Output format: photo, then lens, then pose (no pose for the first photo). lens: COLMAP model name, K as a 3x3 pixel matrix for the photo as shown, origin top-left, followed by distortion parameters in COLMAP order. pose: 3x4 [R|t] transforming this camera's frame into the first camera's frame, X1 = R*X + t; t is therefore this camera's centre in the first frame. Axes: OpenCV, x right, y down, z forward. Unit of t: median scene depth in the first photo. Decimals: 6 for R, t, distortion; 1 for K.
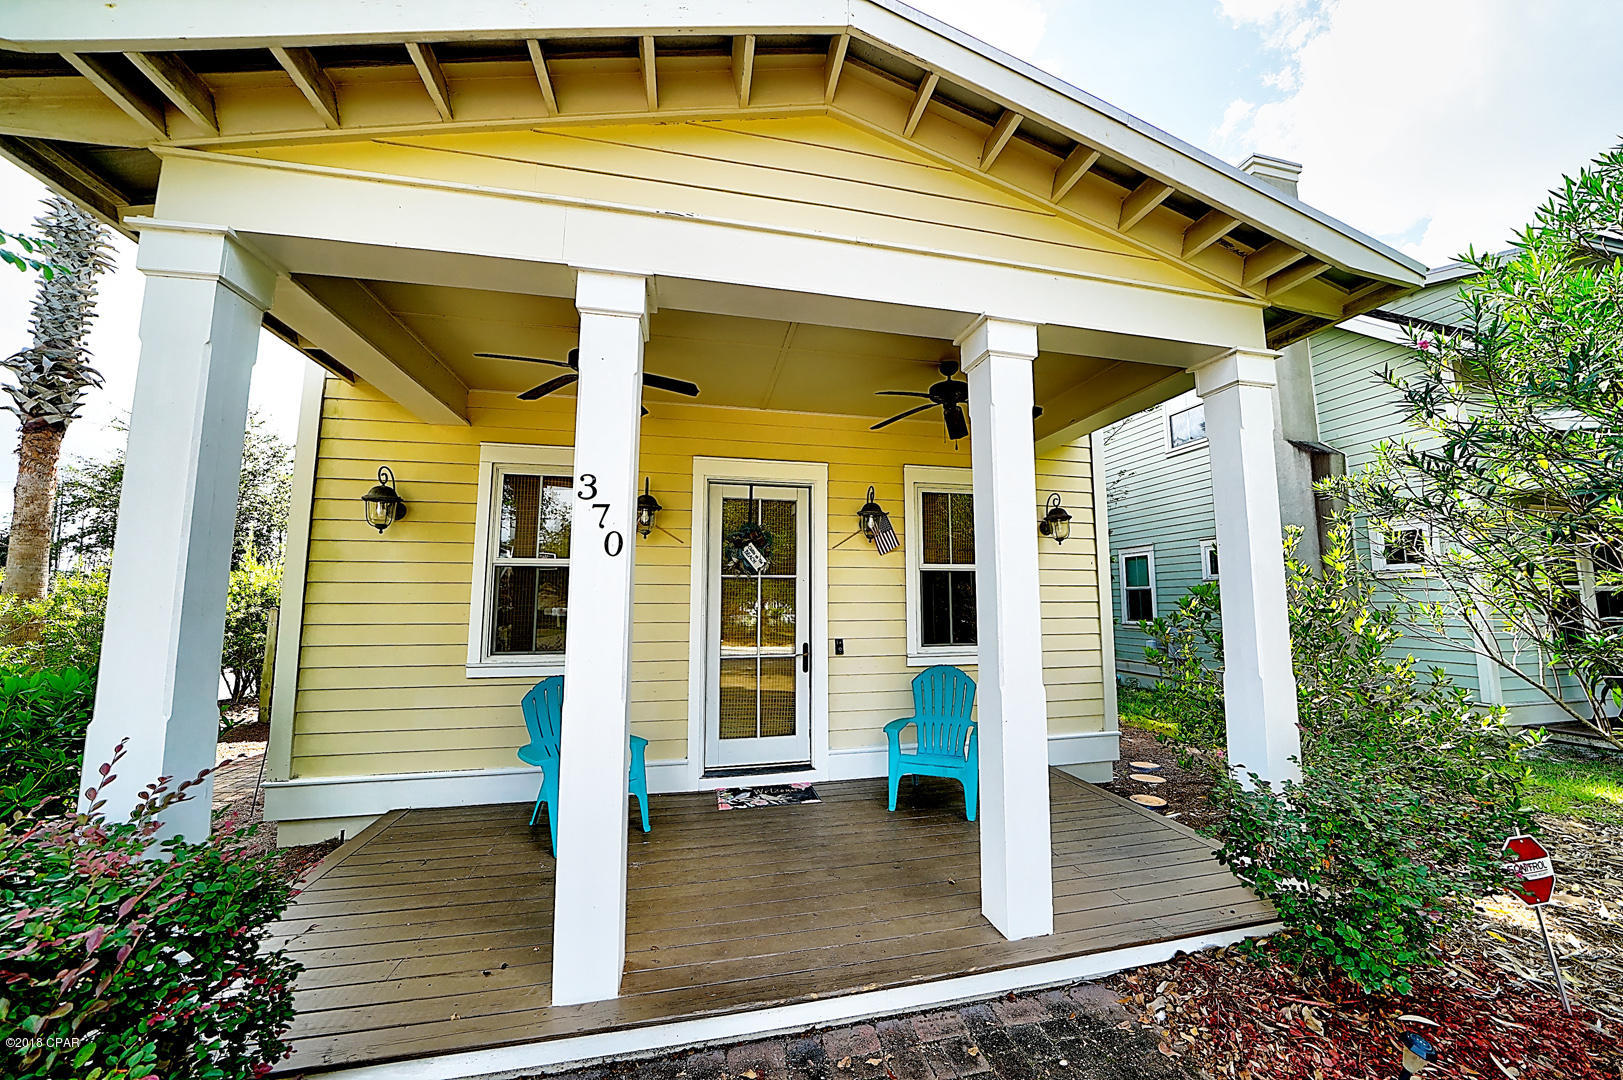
lens RADIAL K [[562.9, 0, 824.8], [0, 562.9, 544.7], [0, 0, 1]] dist [-0.025806, 0.002823]
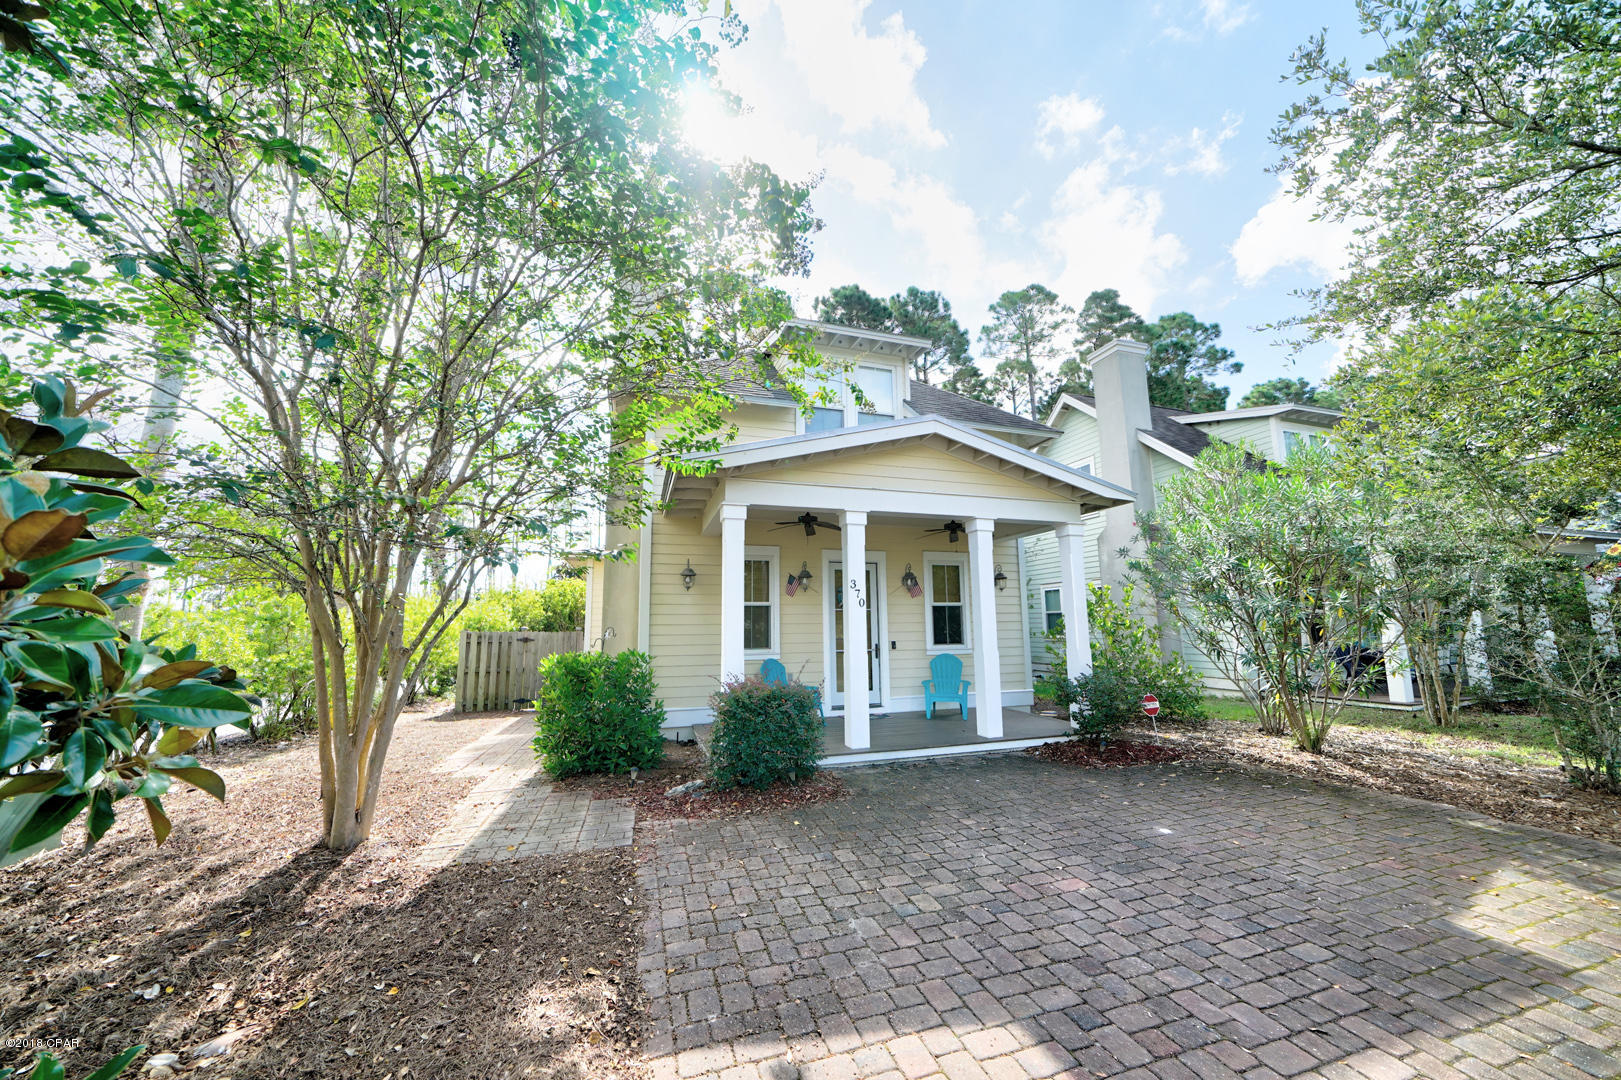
lens RADIAL K [[562.2, 0, 799.7], [0, 562.2, 534.6], [0, 0, 1]] dist [-0.025806, 0.002823]
pose [[0.998234, 0.005084, 0.059192, -0.439264], [-0.002091, 0.998721, -0.050519, -0.110339], [-0.059373, 0.050306, 0.996967, -1.003815]]
